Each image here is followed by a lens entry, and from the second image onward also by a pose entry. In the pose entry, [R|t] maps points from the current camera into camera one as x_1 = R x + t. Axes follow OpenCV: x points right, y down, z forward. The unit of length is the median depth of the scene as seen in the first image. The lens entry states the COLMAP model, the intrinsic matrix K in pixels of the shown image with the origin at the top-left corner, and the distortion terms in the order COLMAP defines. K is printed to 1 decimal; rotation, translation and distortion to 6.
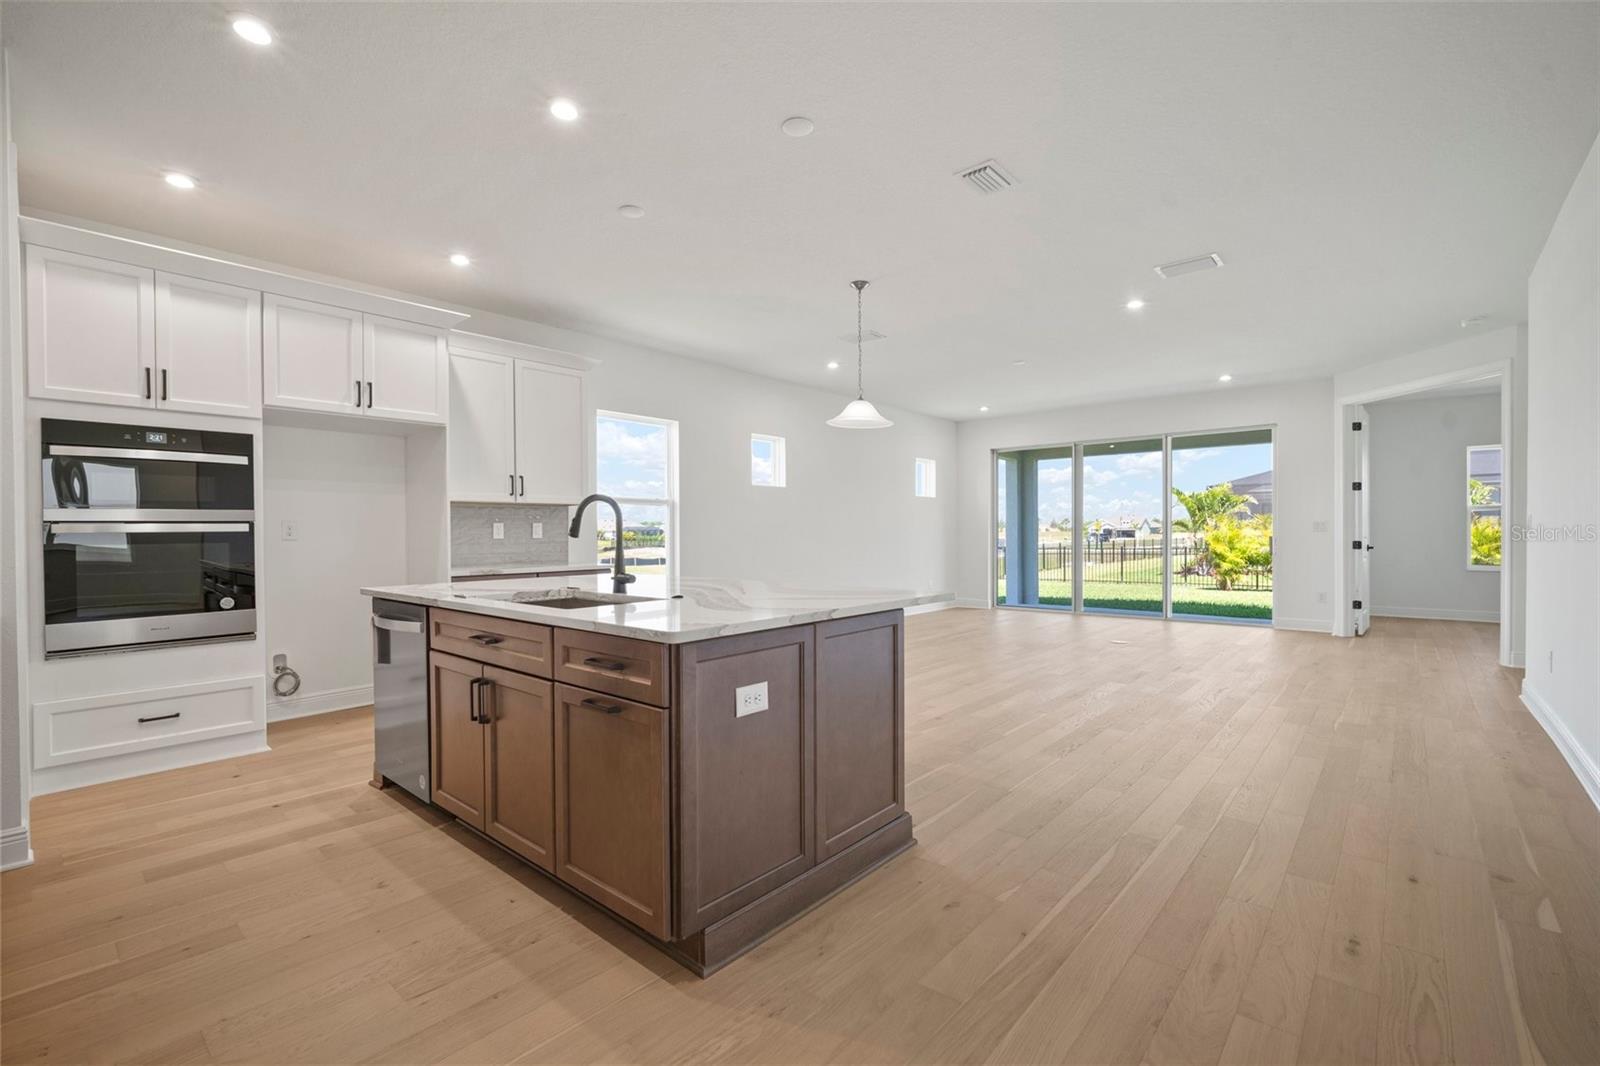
lens RADIAL K [[700.0, 0, 802.4], [0, 700.0, 537.4], [0, 0, 1]] dist [-0.012281, -0.000478]
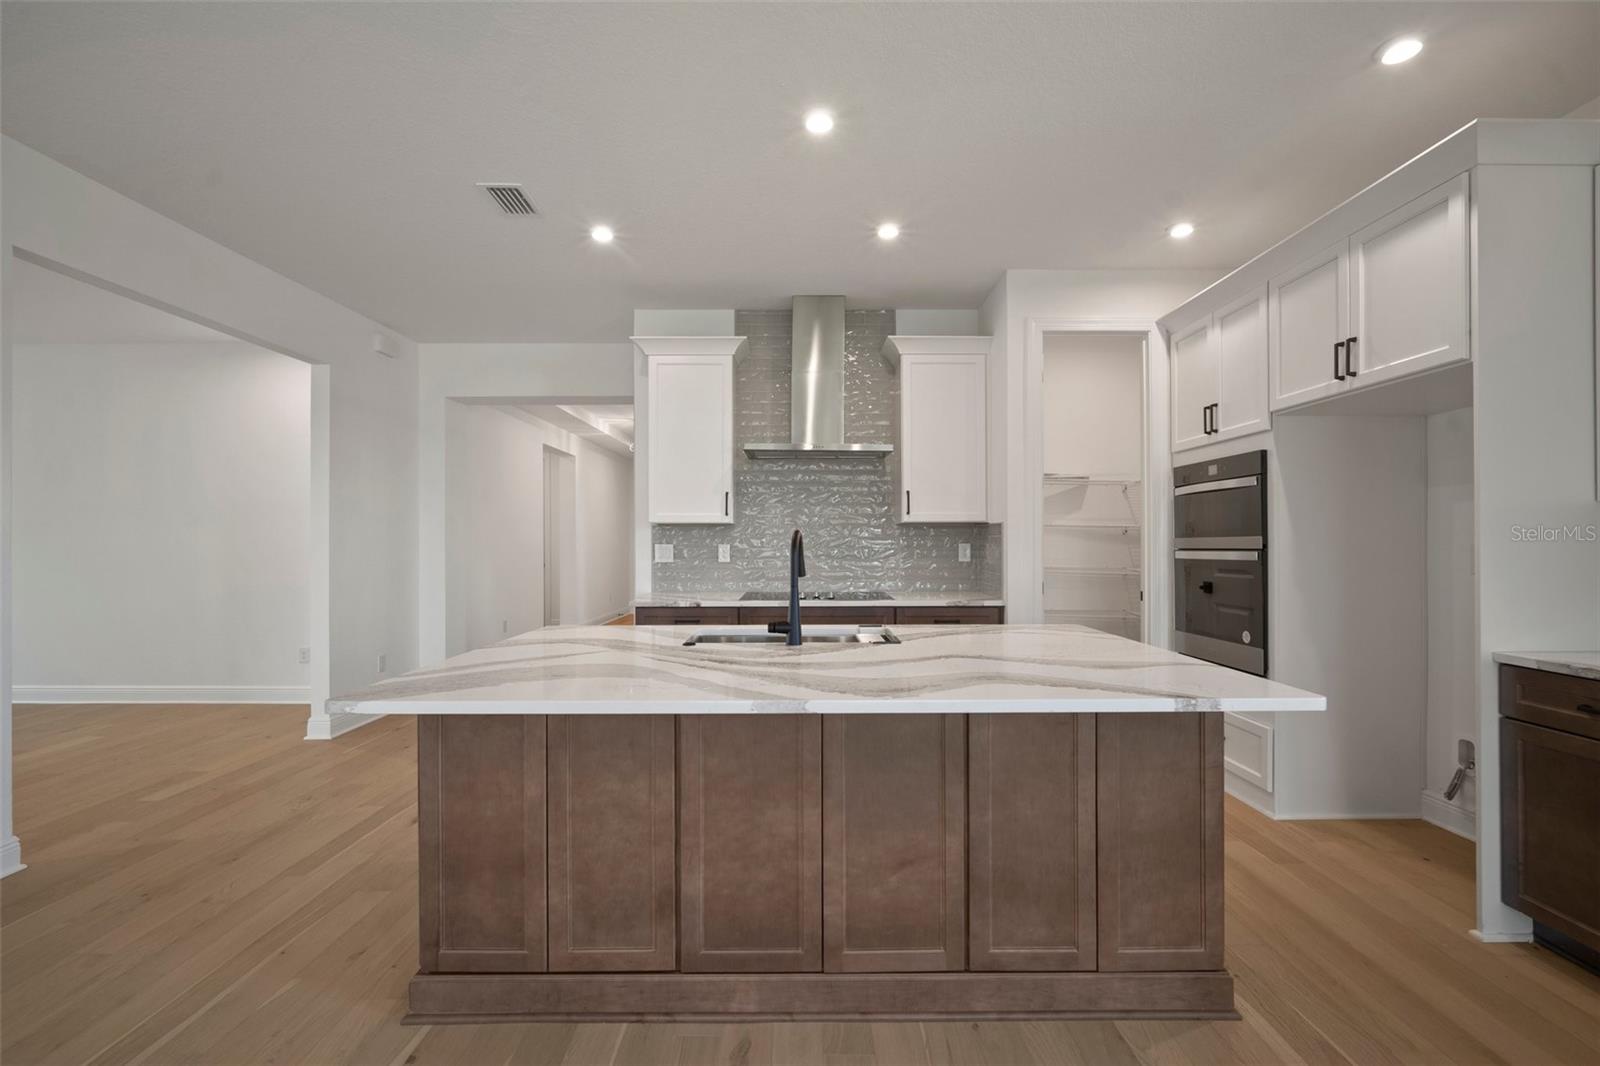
lens RADIAL K [[700.0, 0, 802.4], [0, 700.0, 537.4], [0, 0, 1]] dist [-0.012281, -0.000478]
pose [[-0.756495, 0.006160, -0.653970, 0.202860], [0.004737, 0.999981, 0.003939, -0.039919], [0.653982, -0.000118, -0.756510, 1.165530]]
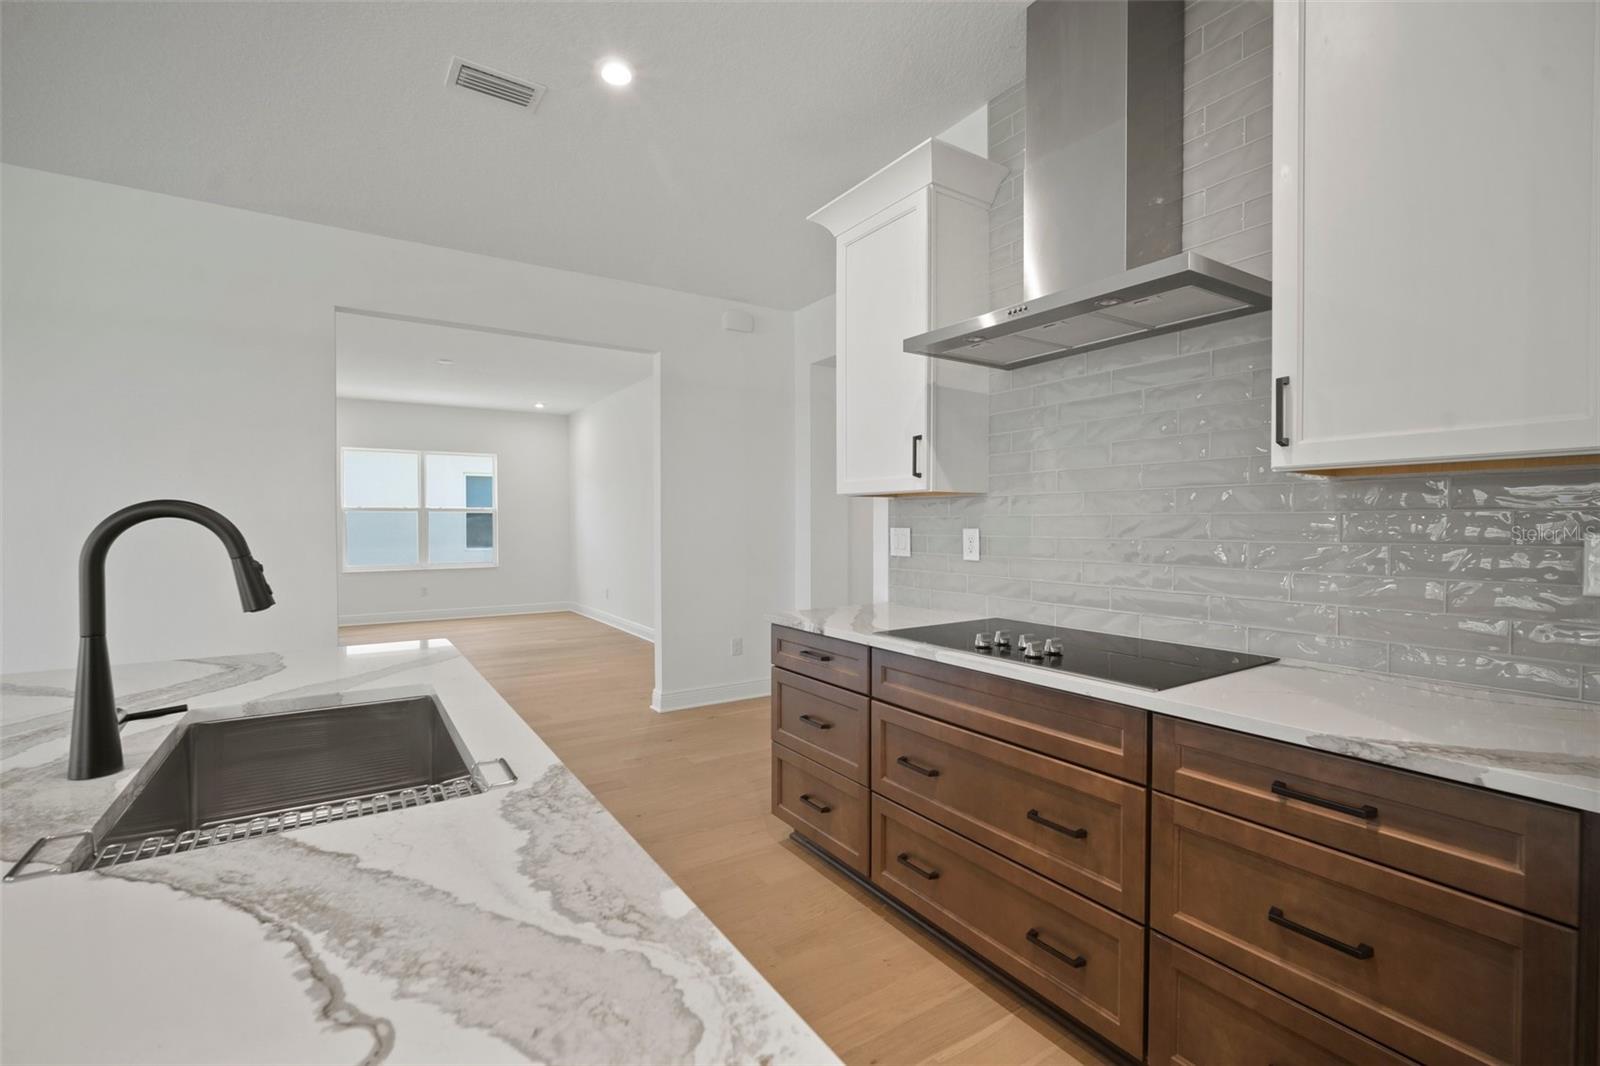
lens RADIAL K [[697.2, 0, 800.0], [0, 697.2, 533.0], [0, 0, 1]] dist [-0.001979, -0.000128]
pose [[-0.960808, 0.005680, 0.277155, -0.509299], [0.011161, 0.999772, 0.018201, -0.034031], [-0.276989, 0.020581, -0.960653, 0.870590]]
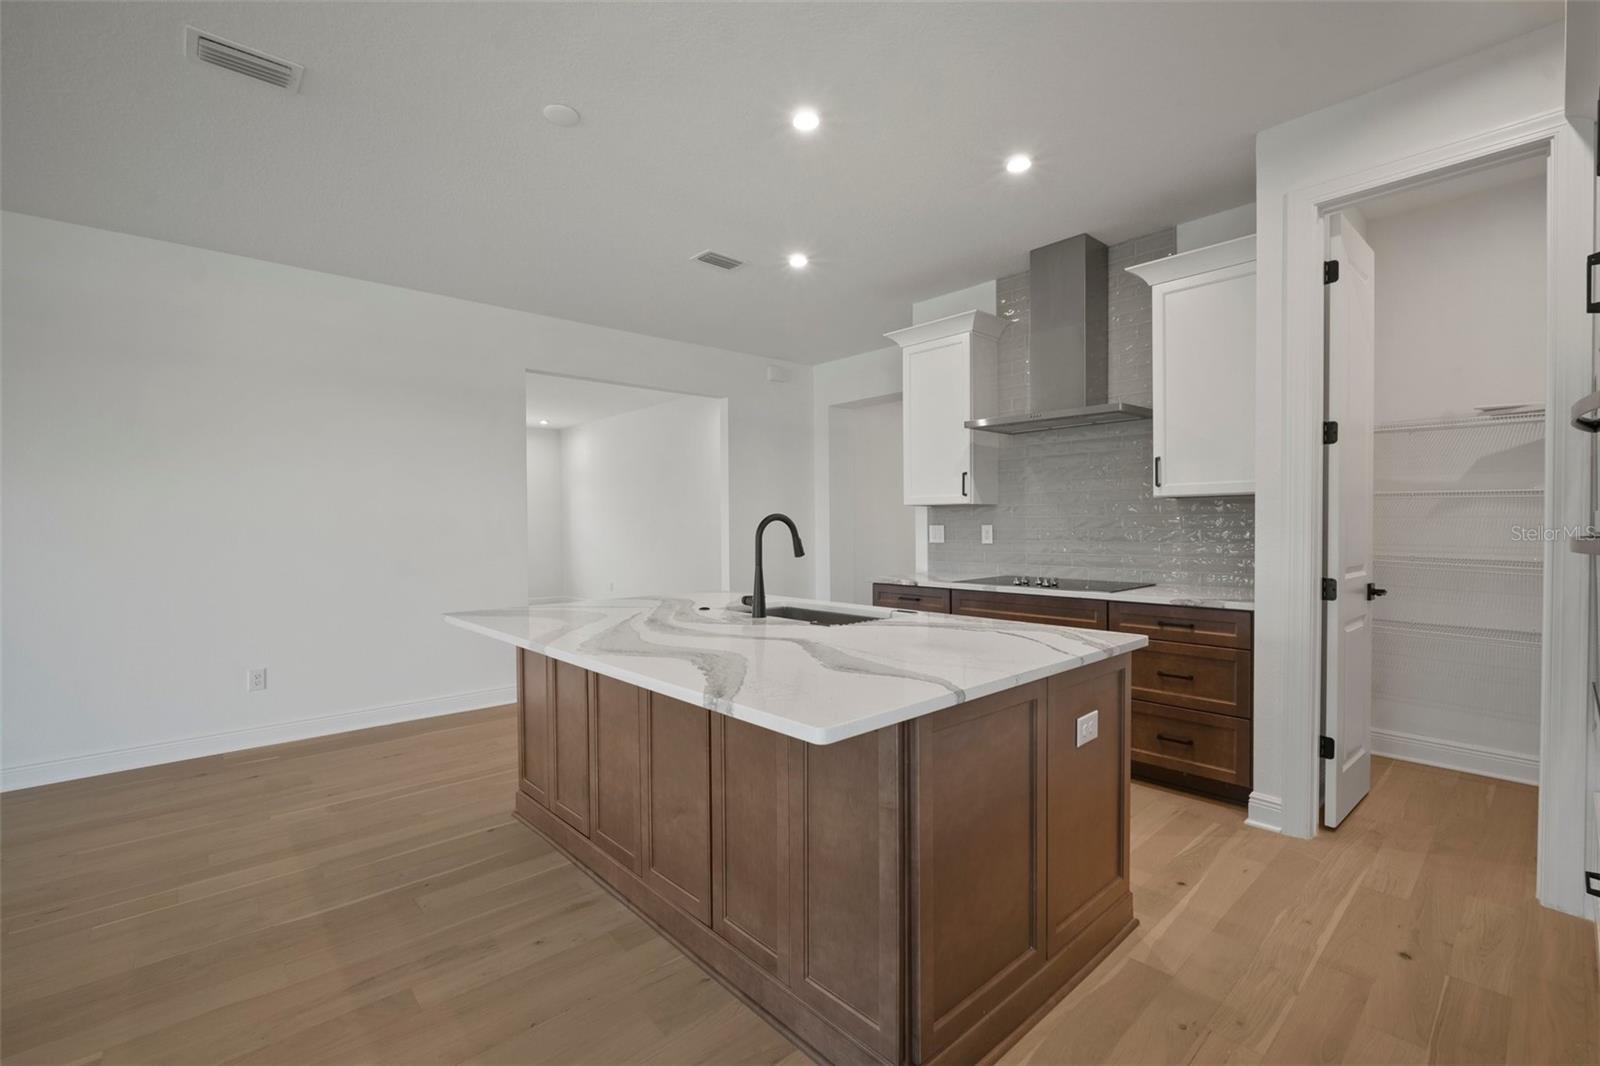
lens RADIAL K [[697.2, 0, 800.0], [0, 697.2, 533.0], [0, 0, 1]] dist [-0.001979, -0.000128]
pose [[-0.991867, 0.016463, 0.126209, -0.317341], [0.018876, 0.999661, 0.017951, -0.037535], [-0.125871, 0.020187, -0.991841, 1.366562]]
